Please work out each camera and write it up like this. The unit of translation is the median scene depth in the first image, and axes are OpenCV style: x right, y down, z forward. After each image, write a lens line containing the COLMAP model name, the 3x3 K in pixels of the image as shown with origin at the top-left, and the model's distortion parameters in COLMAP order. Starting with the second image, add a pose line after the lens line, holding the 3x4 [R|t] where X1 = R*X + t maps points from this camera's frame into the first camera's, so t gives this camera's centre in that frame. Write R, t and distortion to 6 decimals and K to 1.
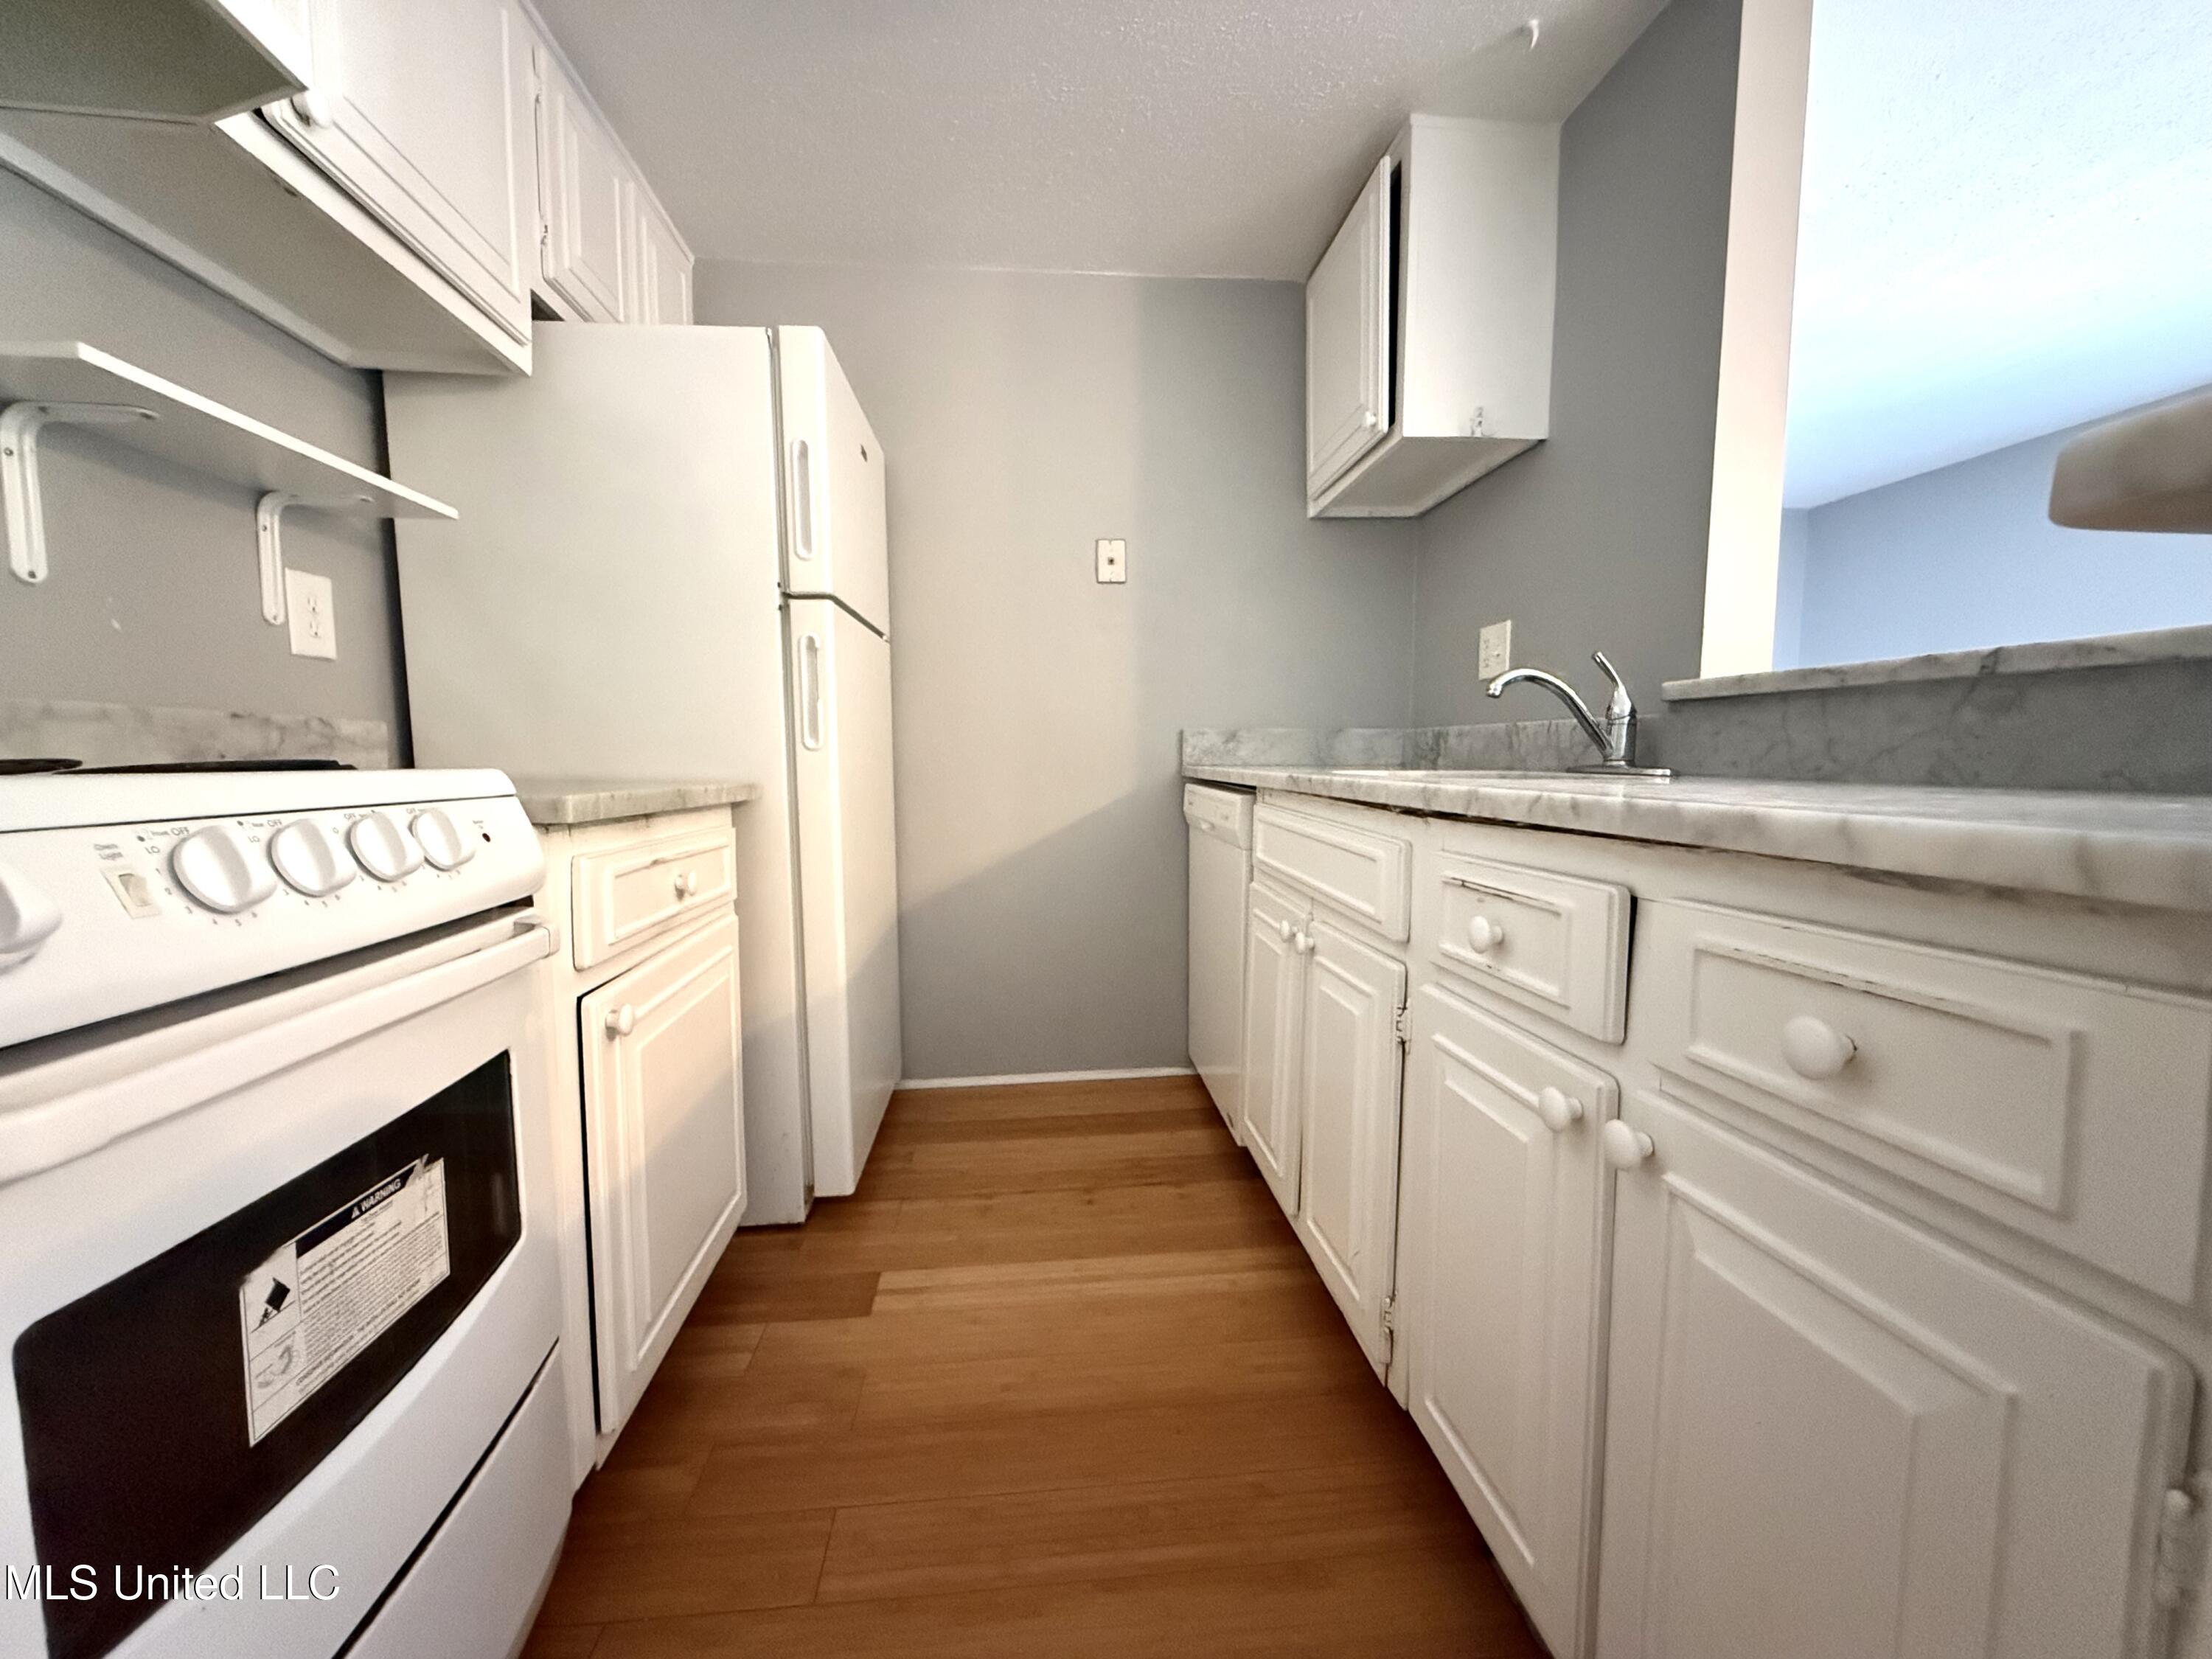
lens RADIAL K [[887.0, 0, 1106.0], [0, 887.0, 829.5], [0, 0, 1]] dist [-0.001202, -0.000075]
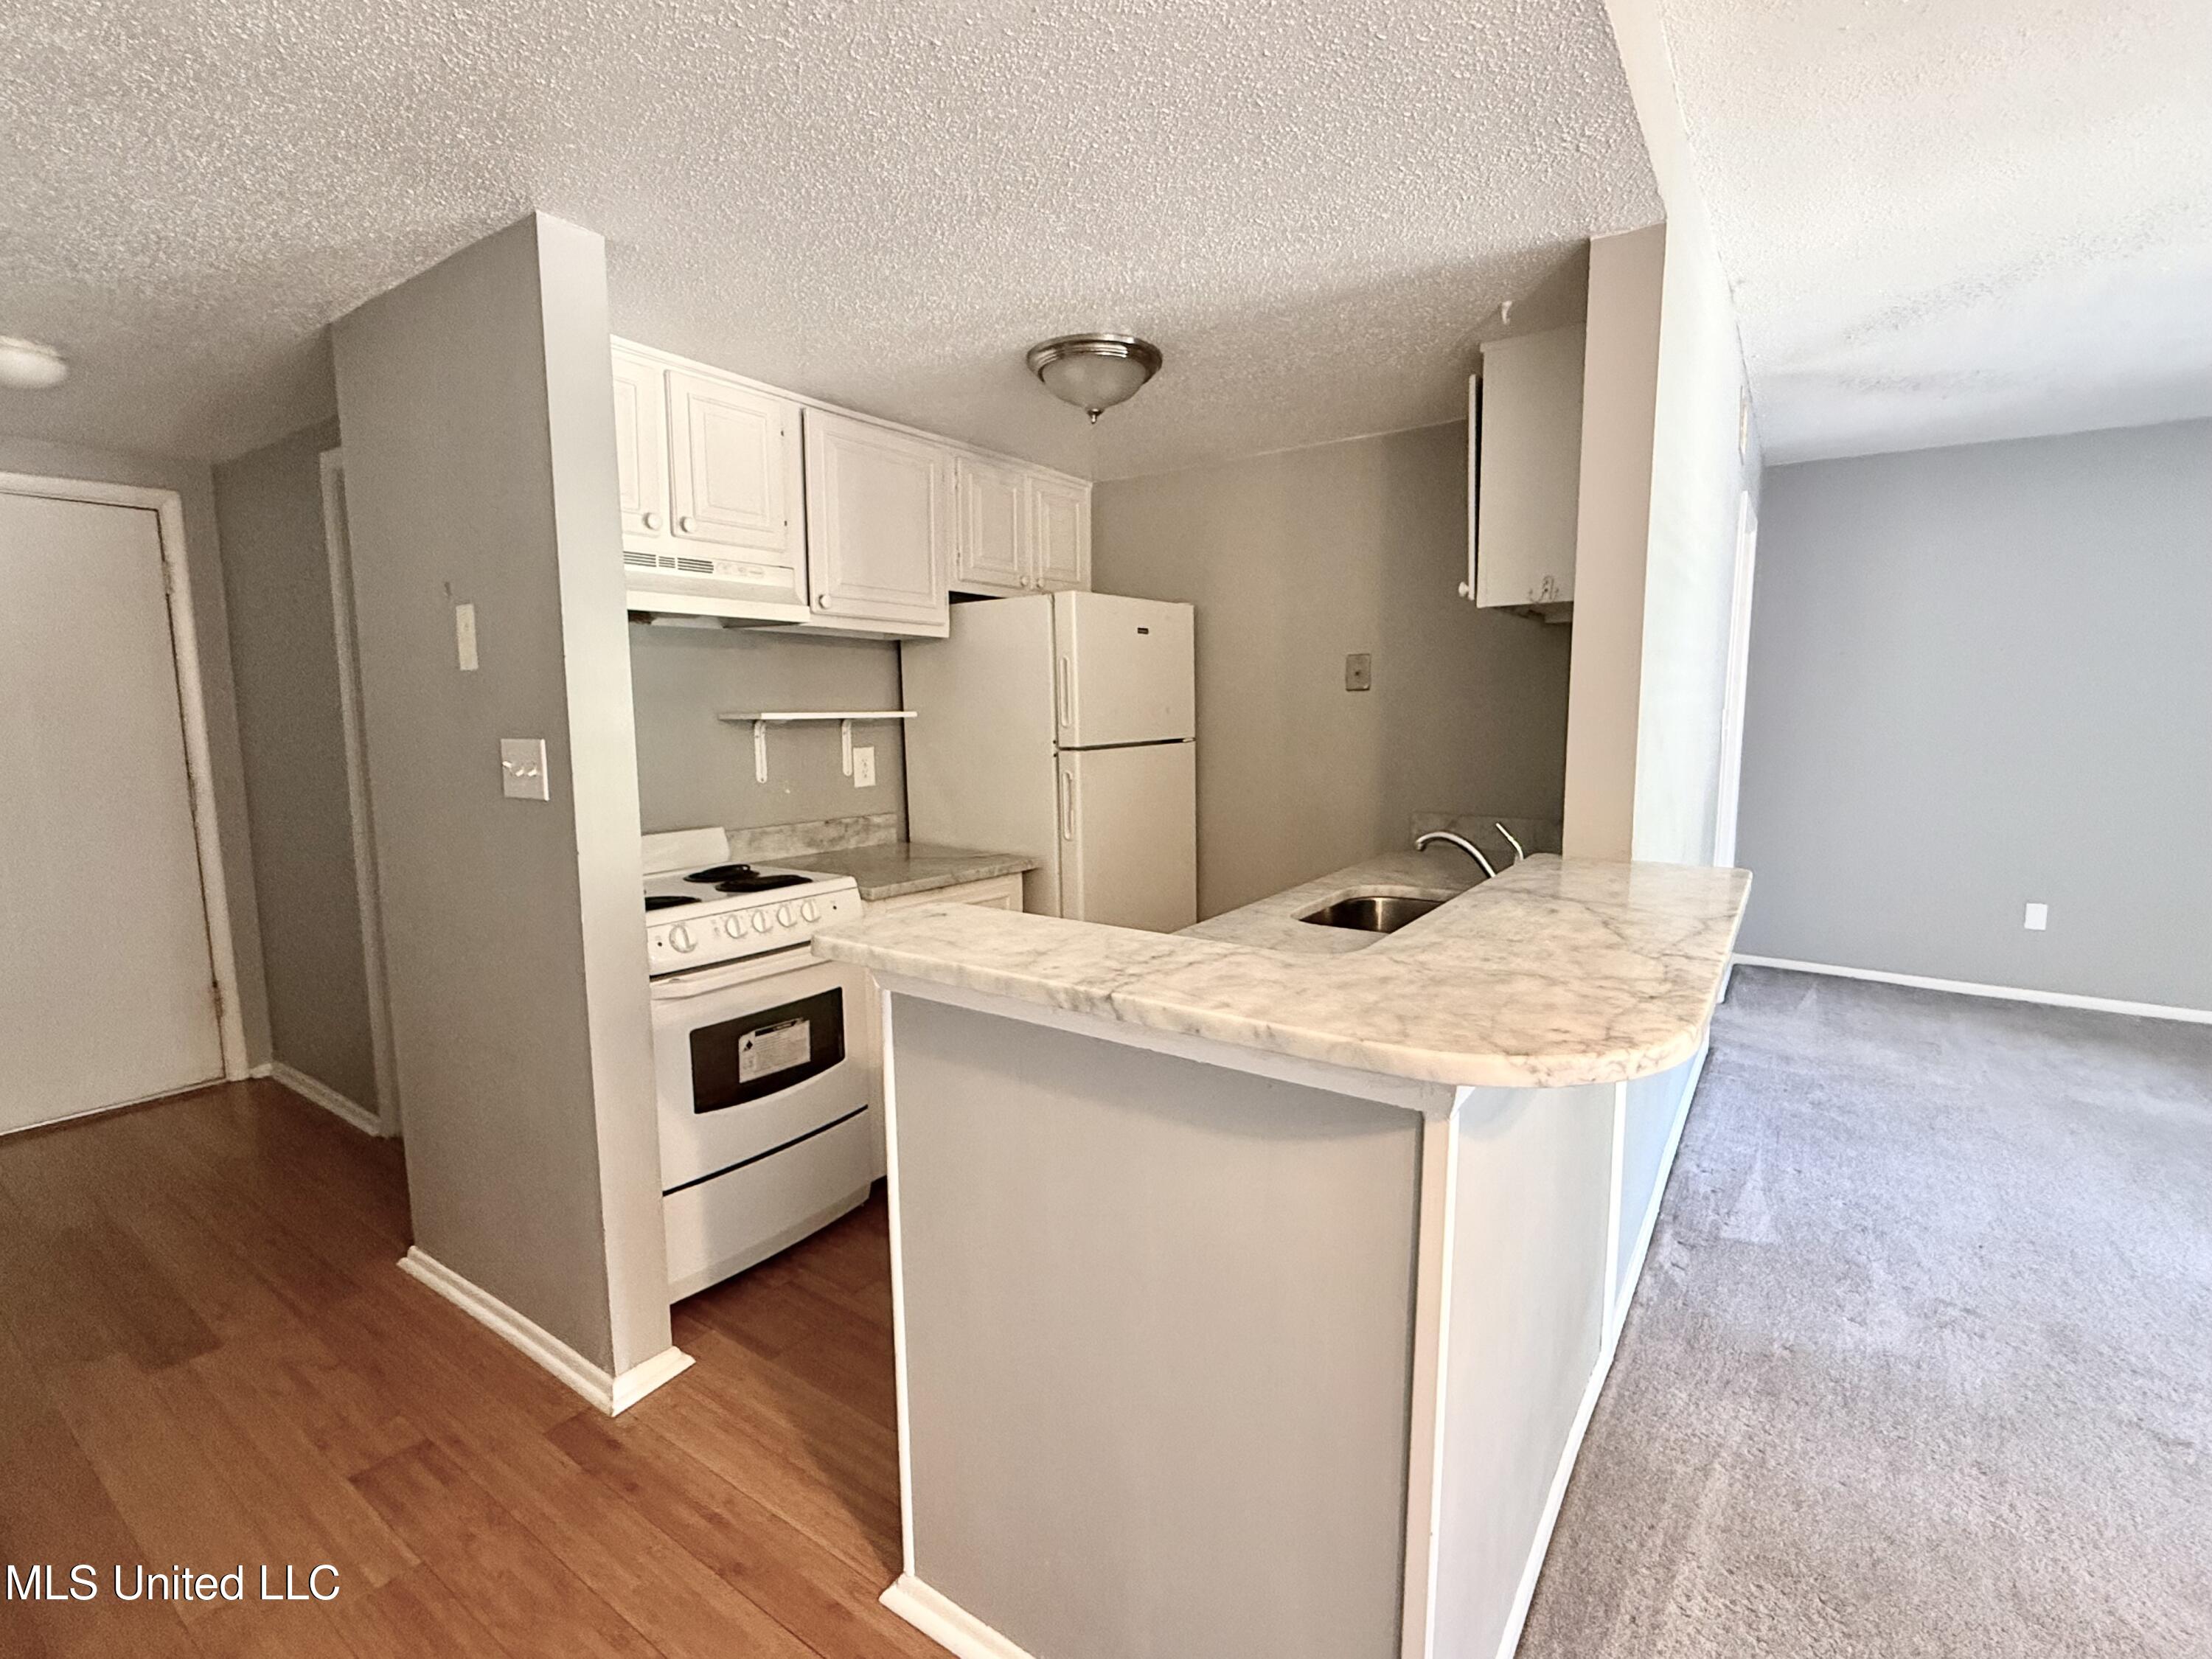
lens RADIAL K [[1022.4, 0, 1106.0], [0, 1022.4, 829.5], [0, 0, 1]] dist [-0.000607, 0.000368]
pose [[0.764413, 0.070021, -0.640913, 1.464273], [-0.045767, 0.997470, 0.054388, -0.335218], [0.643100, -0.012242, 0.765684, -0.648880]]
